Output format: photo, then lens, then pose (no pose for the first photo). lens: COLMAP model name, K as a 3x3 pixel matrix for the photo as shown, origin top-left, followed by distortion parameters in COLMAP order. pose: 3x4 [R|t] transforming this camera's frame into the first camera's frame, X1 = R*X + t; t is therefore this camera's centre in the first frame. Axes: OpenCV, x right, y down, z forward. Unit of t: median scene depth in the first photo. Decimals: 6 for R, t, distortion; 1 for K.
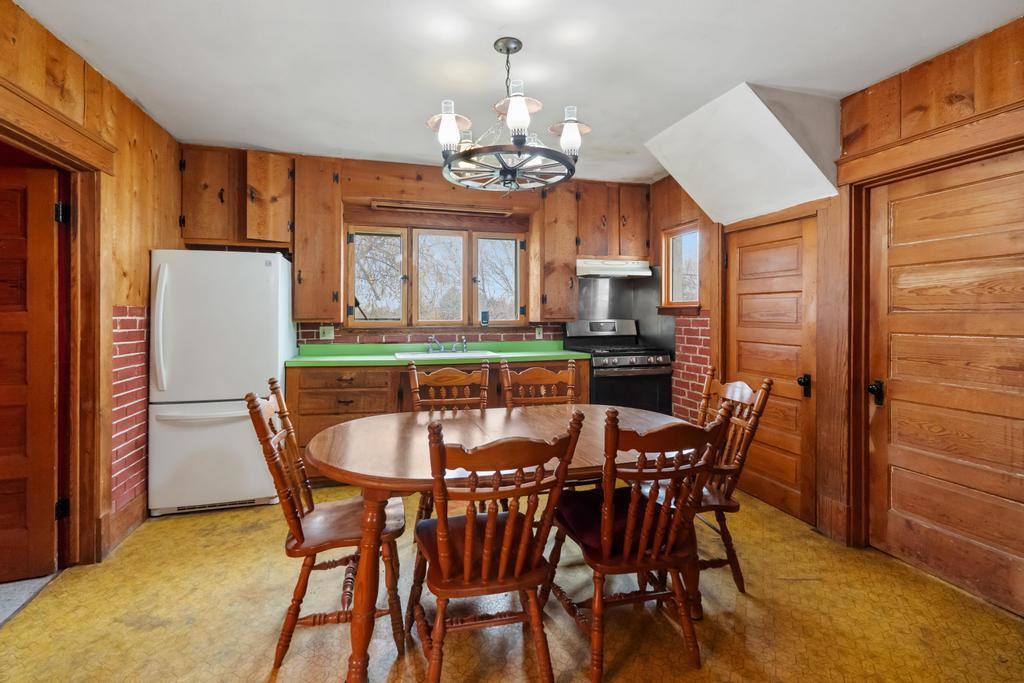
lens RADIAL K [[454.3, 0, 498.3], [0, 454.3, 312.4], [0, 0, 1]] dist [-0.004031, 0.000677]
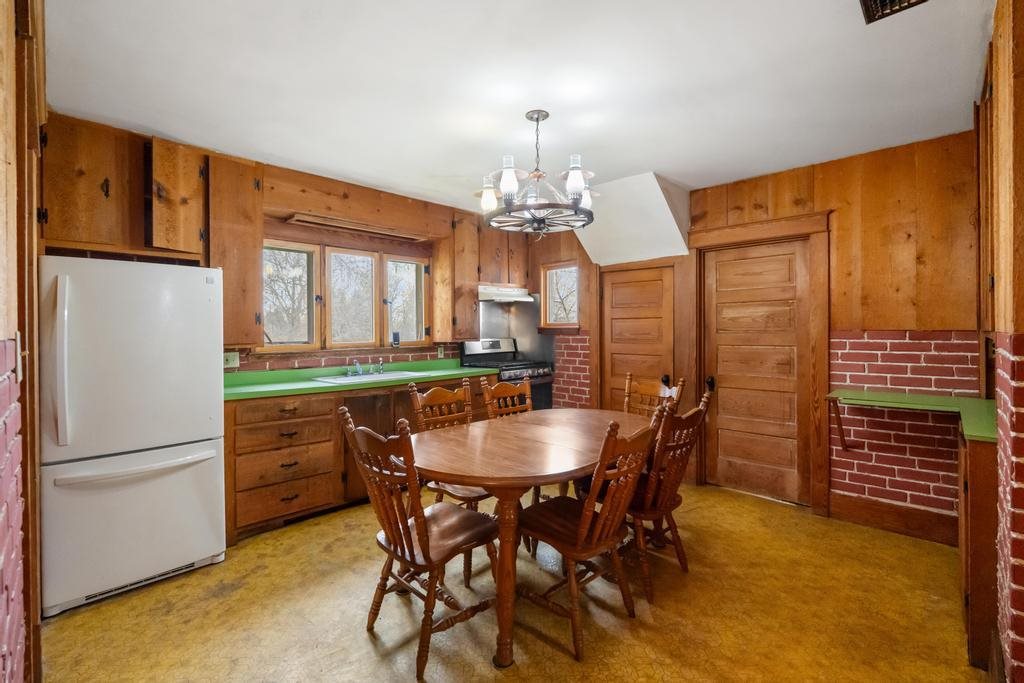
lens RADIAL K [[454.3, 0, 498.7], [0, 454.3, 329.8], [0, 0, 1]] dist [-0.004031, 0.000677]
pose [[0.871107, -0.007193, 0.491040, -0.414012], [0.006233, 0.999974, 0.003590, -0.013904], [-0.491053, -0.000067, 0.871130, -0.002481]]
